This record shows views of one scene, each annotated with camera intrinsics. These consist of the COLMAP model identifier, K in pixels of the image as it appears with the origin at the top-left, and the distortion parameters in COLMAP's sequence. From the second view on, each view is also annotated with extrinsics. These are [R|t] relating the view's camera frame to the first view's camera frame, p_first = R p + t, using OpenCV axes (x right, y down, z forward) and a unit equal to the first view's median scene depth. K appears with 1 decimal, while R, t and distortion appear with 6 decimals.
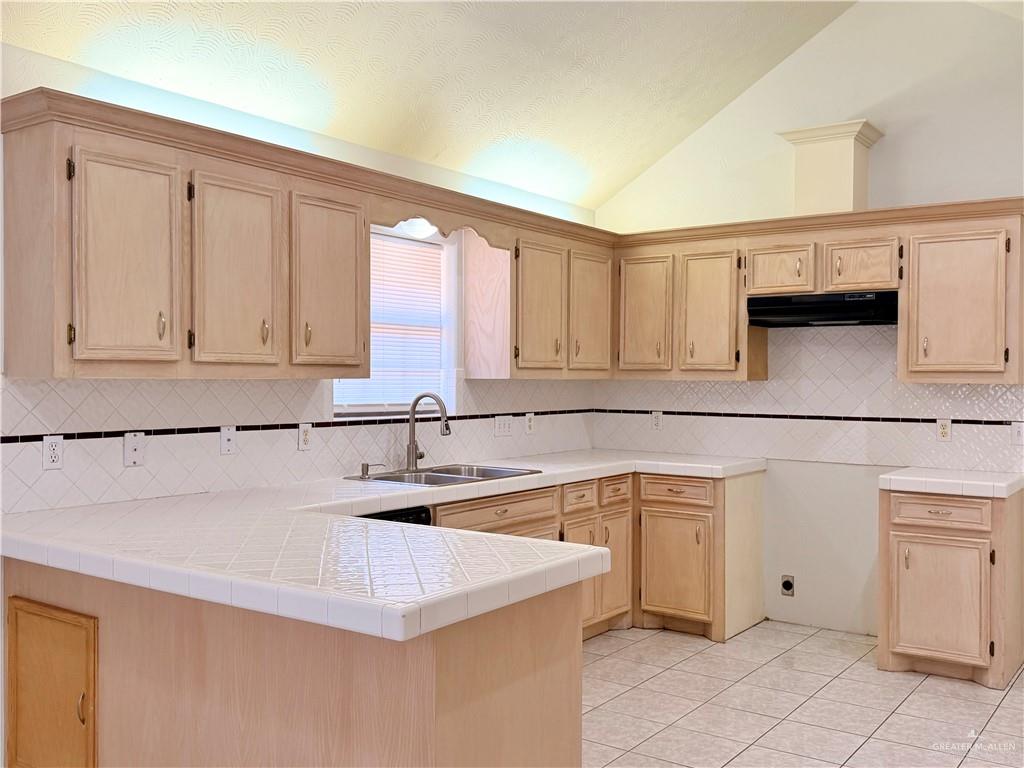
lens RADIAL K [[979.0, 0, 507.2], [0, 979.0, 386.1], [0, 0, 1]] dist [0.070905, 0.000000]
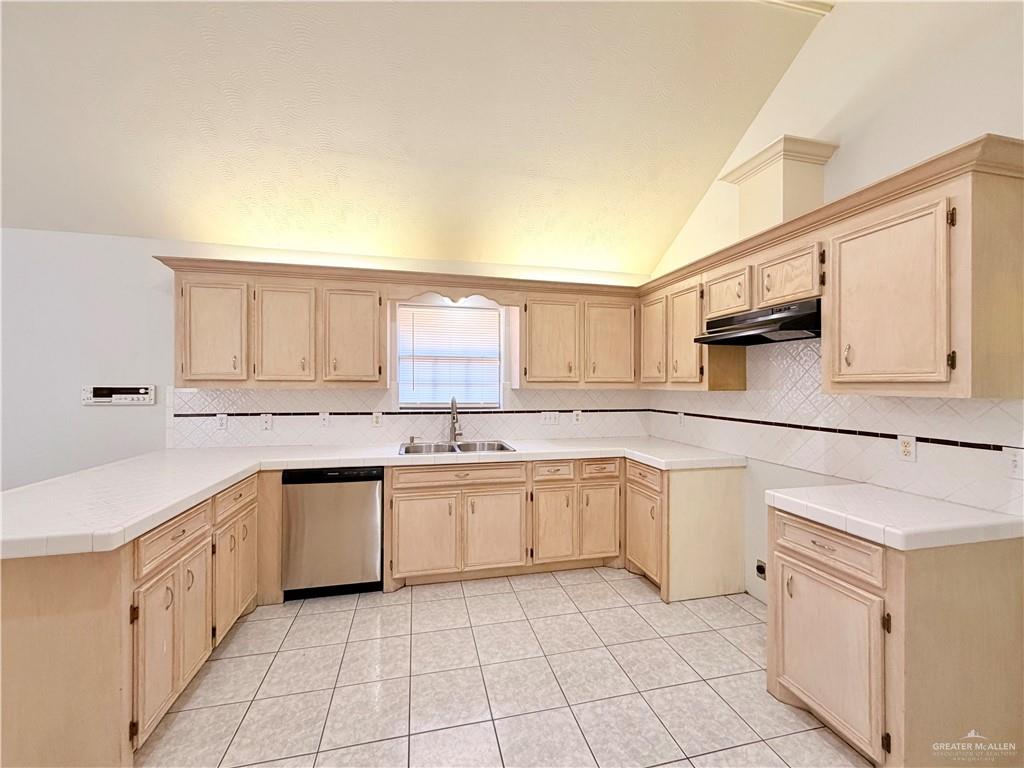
lens RADIAL K [[408.4, 0, 512.0], [0, 408.4, 384.3], [0, 0, 1]] dist [-0.004252, 0.002272]
pose [[0.749377, -0.003580, -0.662134, 0.418132], [-0.006275, 0.999902, -0.012508, -0.006157], [0.662114, 0.013529, 0.749281, 0.494380]]
